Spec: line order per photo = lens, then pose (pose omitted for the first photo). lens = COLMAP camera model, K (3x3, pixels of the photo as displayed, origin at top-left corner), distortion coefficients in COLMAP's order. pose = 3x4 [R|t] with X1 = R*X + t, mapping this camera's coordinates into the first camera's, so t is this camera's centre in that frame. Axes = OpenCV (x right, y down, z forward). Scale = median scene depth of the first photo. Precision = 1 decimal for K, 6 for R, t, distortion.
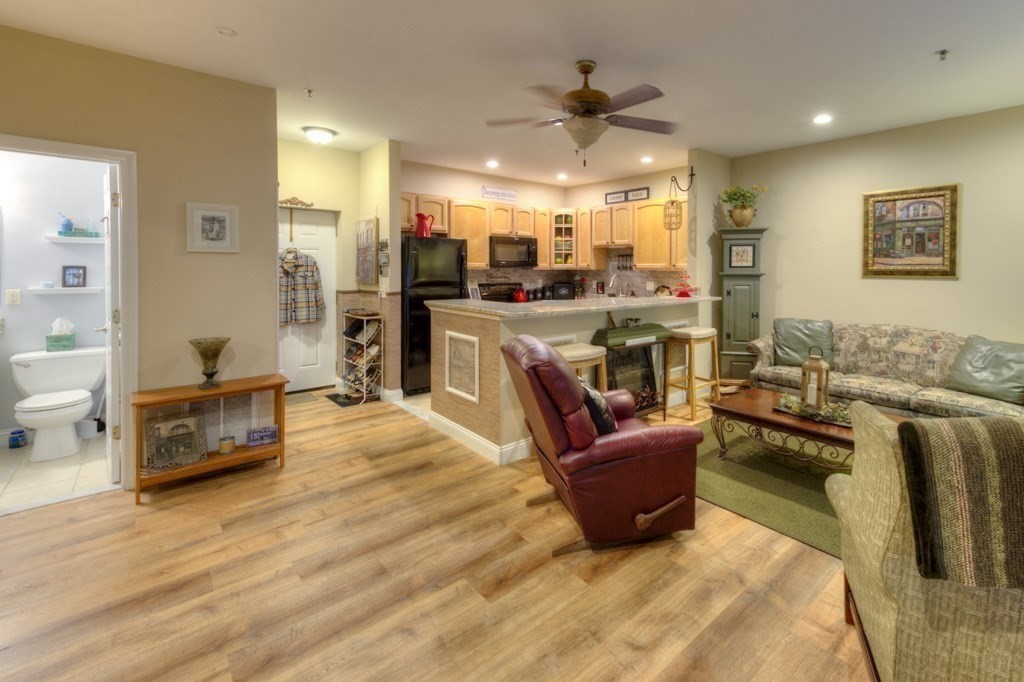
lens RADIAL K [[451.5, 0, 559.3], [0, 451.5, 274.7], [0, 0, 1]] dist [0.014864, -0.000500]
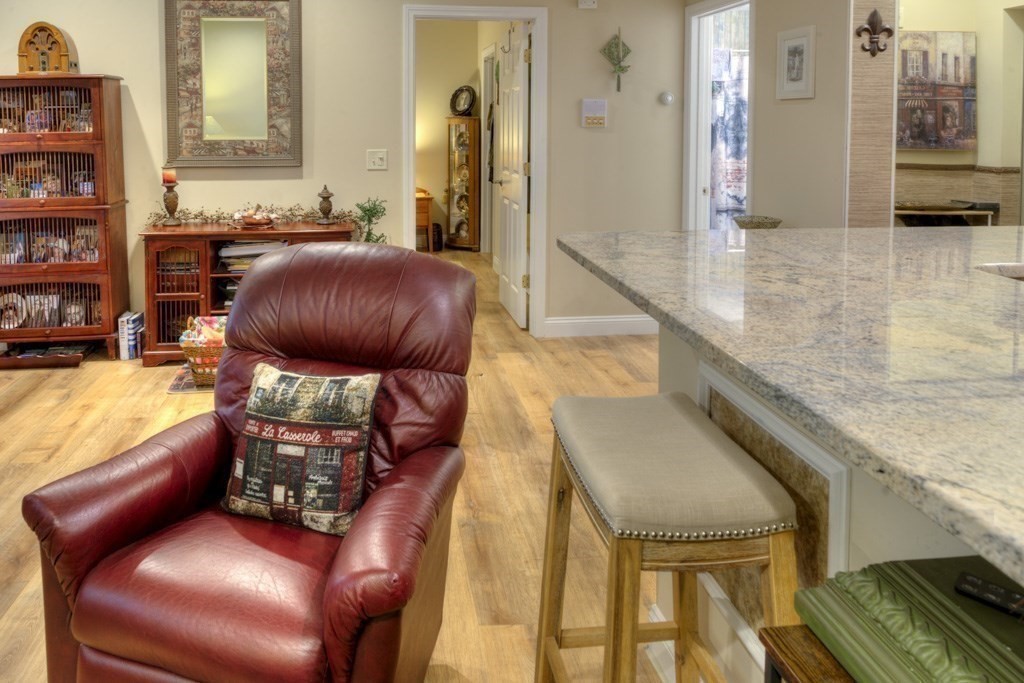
lens RADIAL K [[713.2, 0, 431.4], [0, 713.2, 147.4], [0, 0, 1]] dist [0.002061, -0.001890]
pose [[-0.602782, 0.026967, -0.797450, 0.300391], [-0.014431, 0.998897, 0.044687, -0.010552], [0.797775, 0.038445, -0.601728, 0.817980]]
